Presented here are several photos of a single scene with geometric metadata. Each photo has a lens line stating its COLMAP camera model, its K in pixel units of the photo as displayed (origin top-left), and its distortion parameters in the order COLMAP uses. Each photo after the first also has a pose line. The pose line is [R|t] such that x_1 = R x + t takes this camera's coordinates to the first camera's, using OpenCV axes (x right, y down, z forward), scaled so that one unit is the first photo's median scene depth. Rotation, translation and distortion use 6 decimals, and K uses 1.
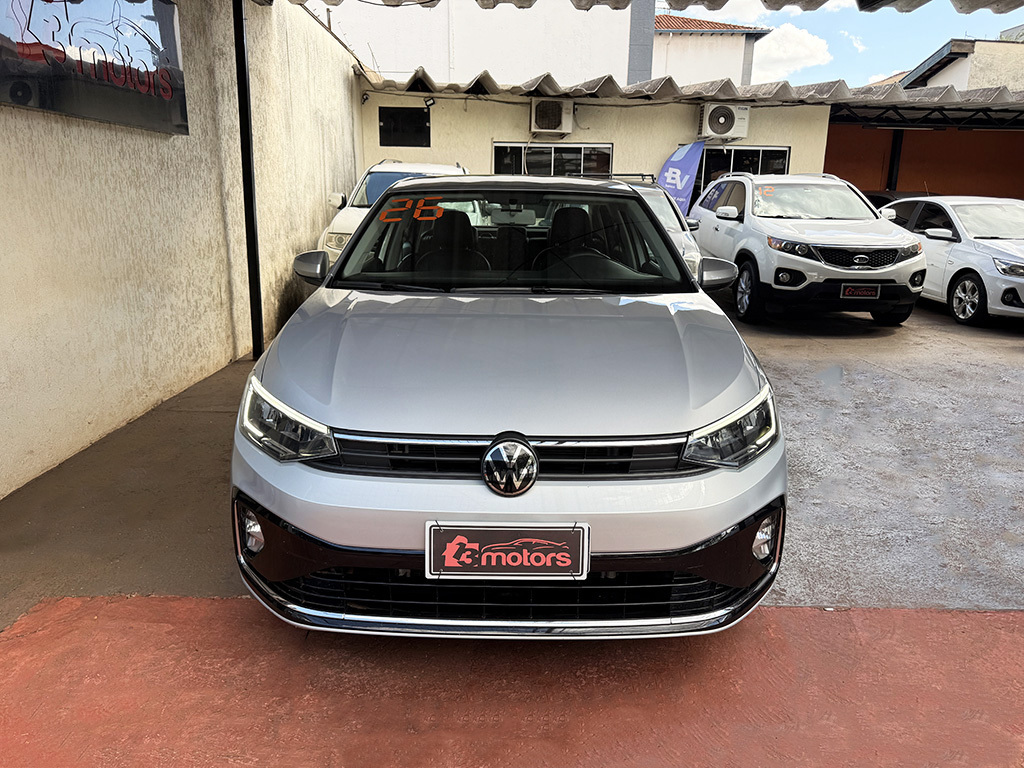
lens RADIAL K [[740.2, 0, 512.0], [0, 740.2, 384.0], [0, 0, 1]] dist [0.005958, -0.006953]
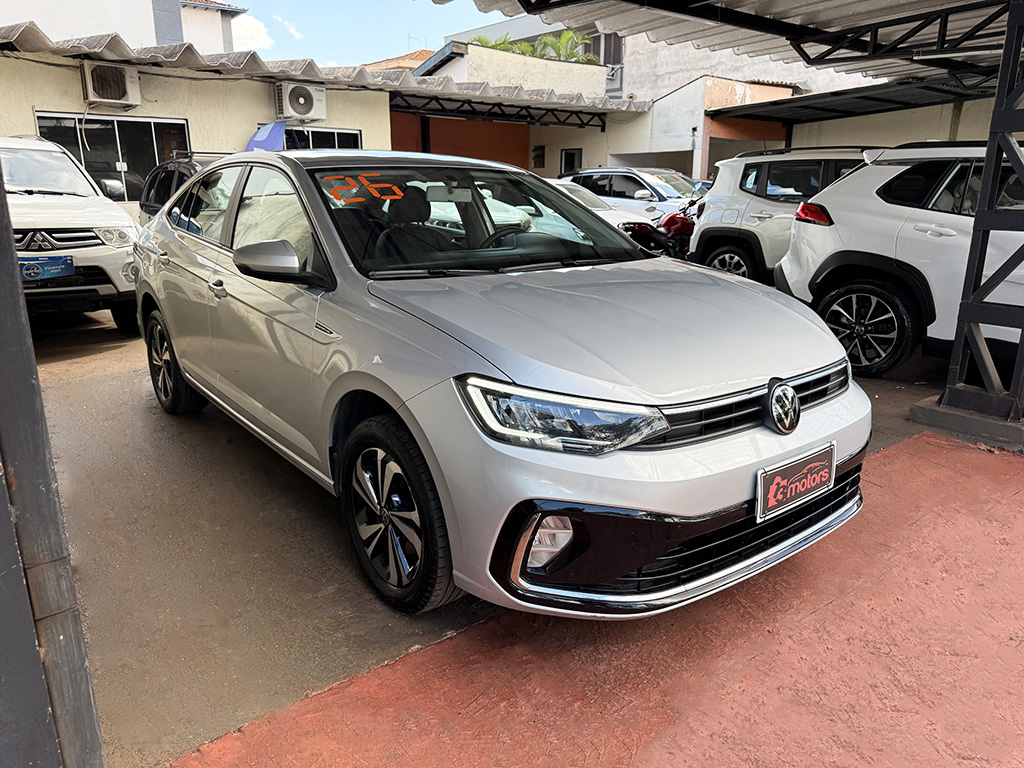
lens RADIAL K [[714.8, 0, 512.0], [0, 714.8, 384.0], [0, 0, 1]] dist [0.064161, -0.051474]
pose [[0.795287, -0.175781, 0.580190, -0.129426], [0.158861, 0.984024, 0.080374, -0.010654], [-0.585049, 0.028249, 0.810506, 0.046119]]
